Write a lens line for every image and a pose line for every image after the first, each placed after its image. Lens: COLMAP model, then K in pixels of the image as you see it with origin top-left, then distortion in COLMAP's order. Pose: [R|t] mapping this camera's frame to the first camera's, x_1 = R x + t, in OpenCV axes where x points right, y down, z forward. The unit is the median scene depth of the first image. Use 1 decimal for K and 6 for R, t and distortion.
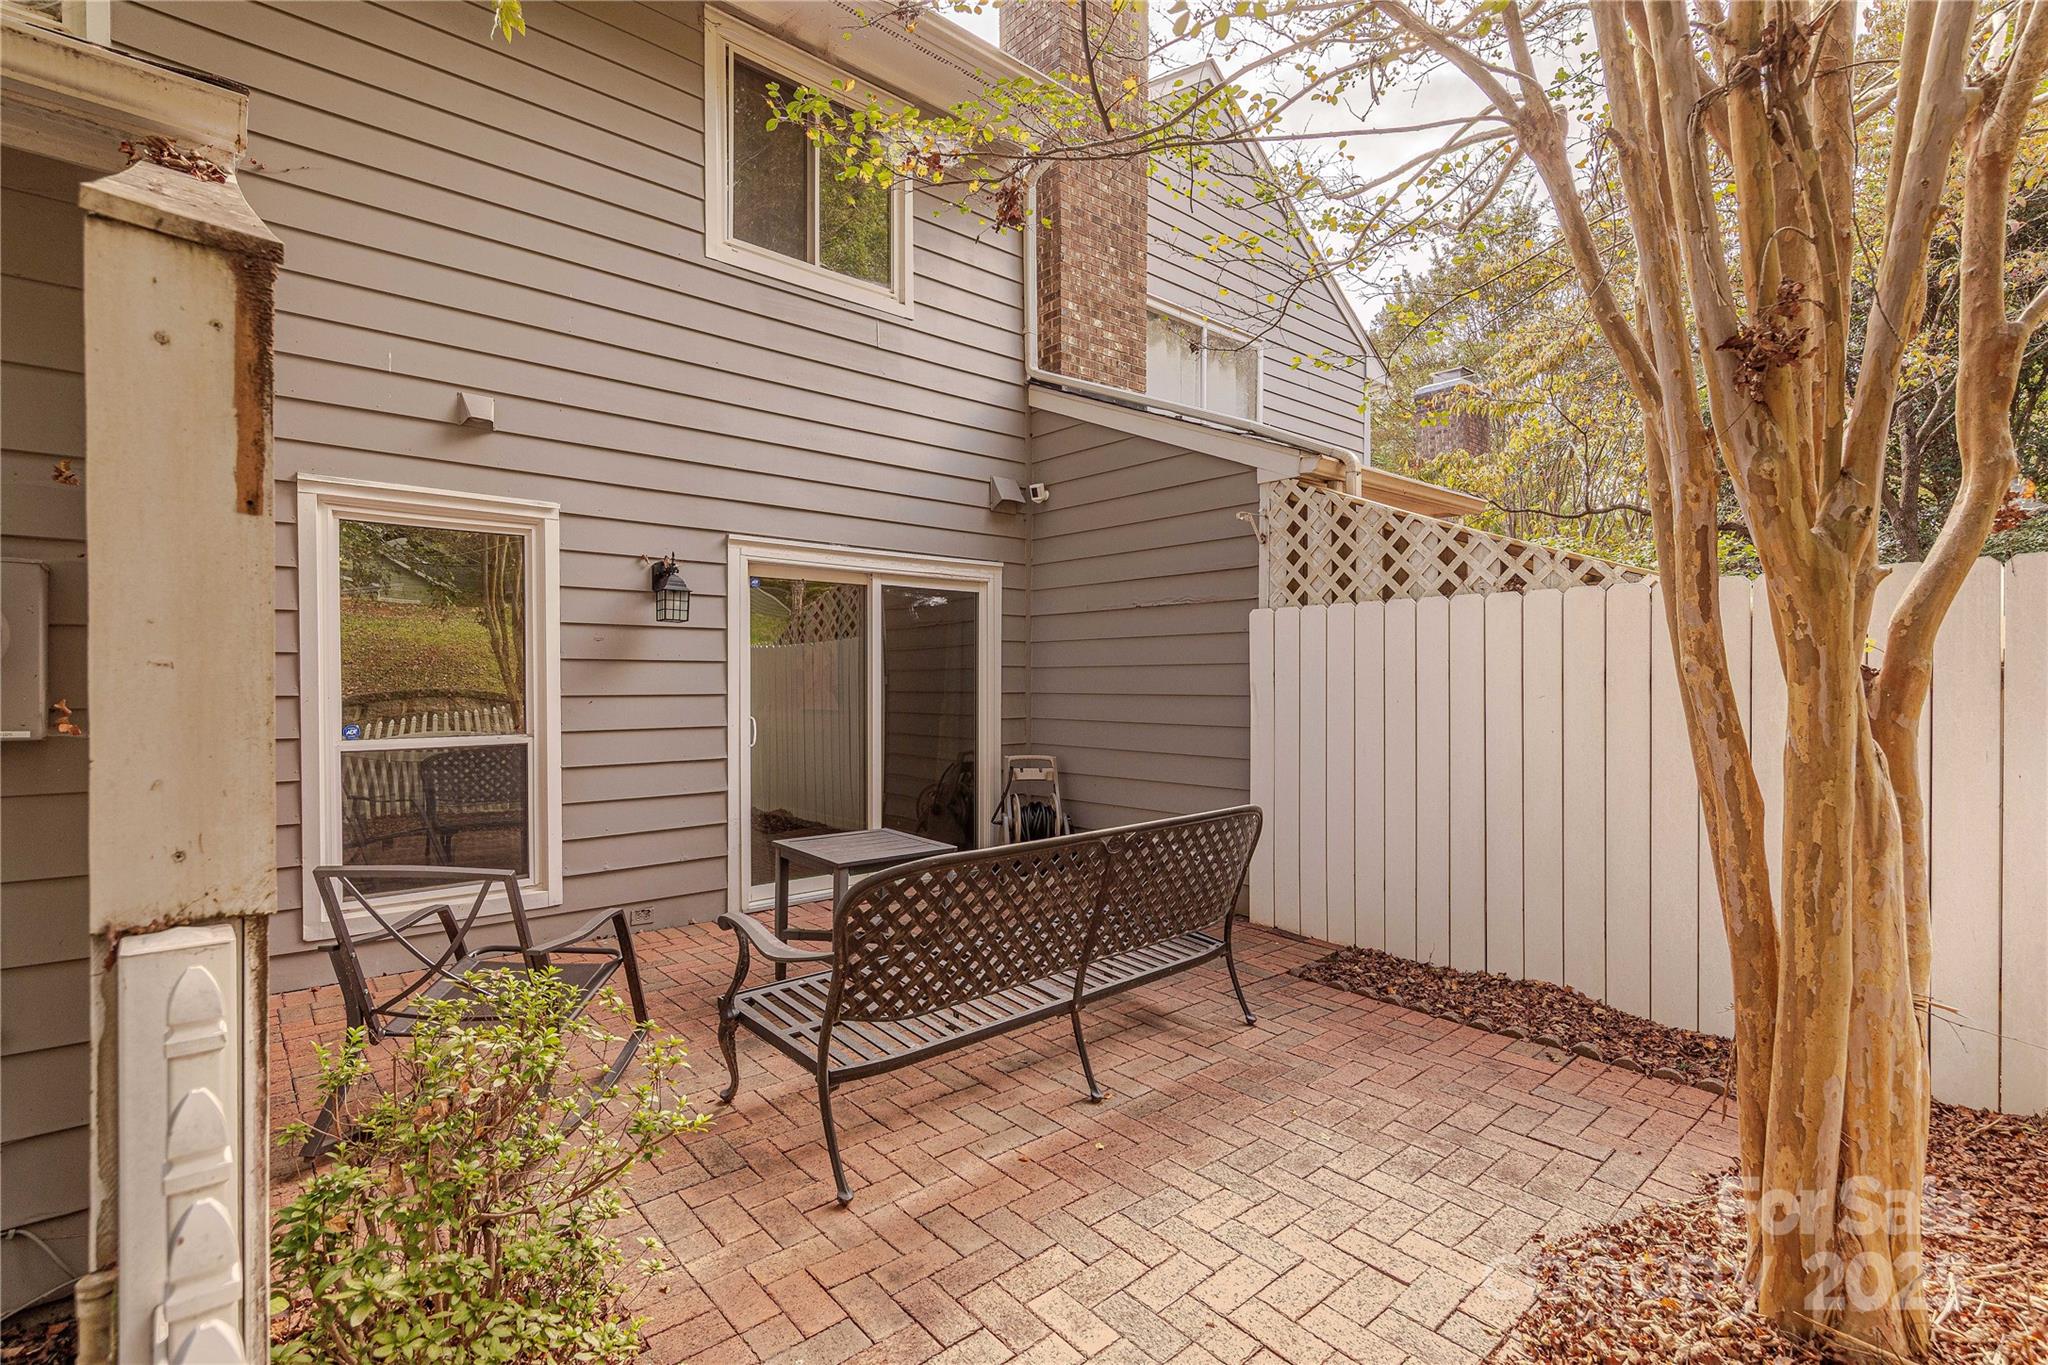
lens RADIAL K [[917.8, 0, 1024.0], [0, 917.8, 685.4], [0, 0, 1]] dist [0.001085, -0.000006]
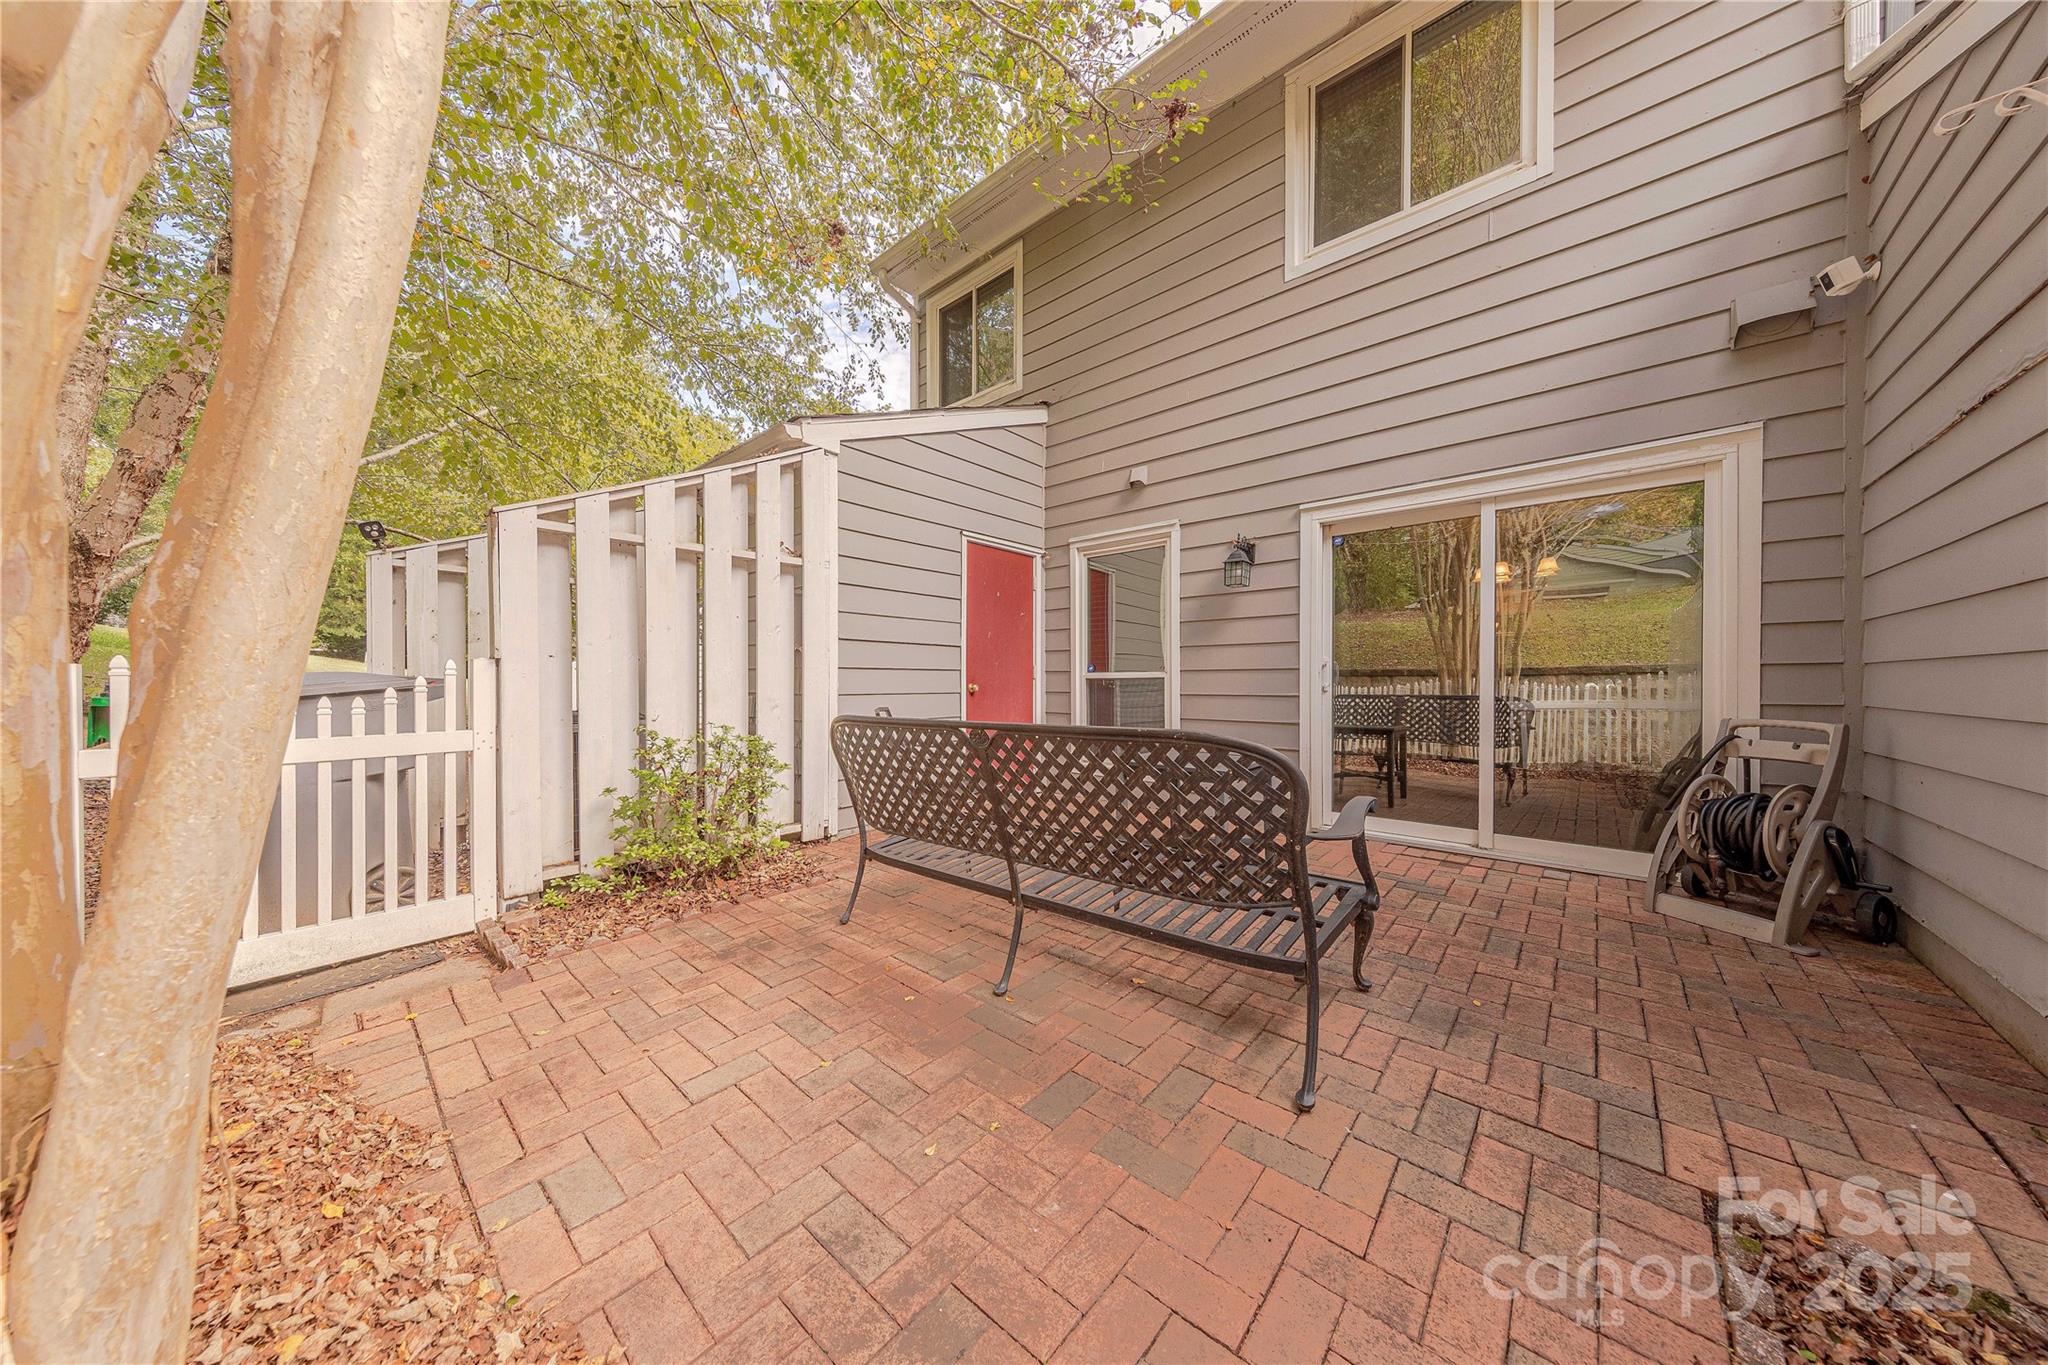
lens RADIAL K [[645.2, 0, 1021.6], [0, 645.2, 686.1], [0, 0, 1]] dist [0.001400, -0.000039]
pose [[0.127404, 0.008843, -0.991811, 0.487417], [0.002485, 0.999954, 0.009235, 0.062518], [0.991848, -0.003642, 0.127376, 0.575231]]
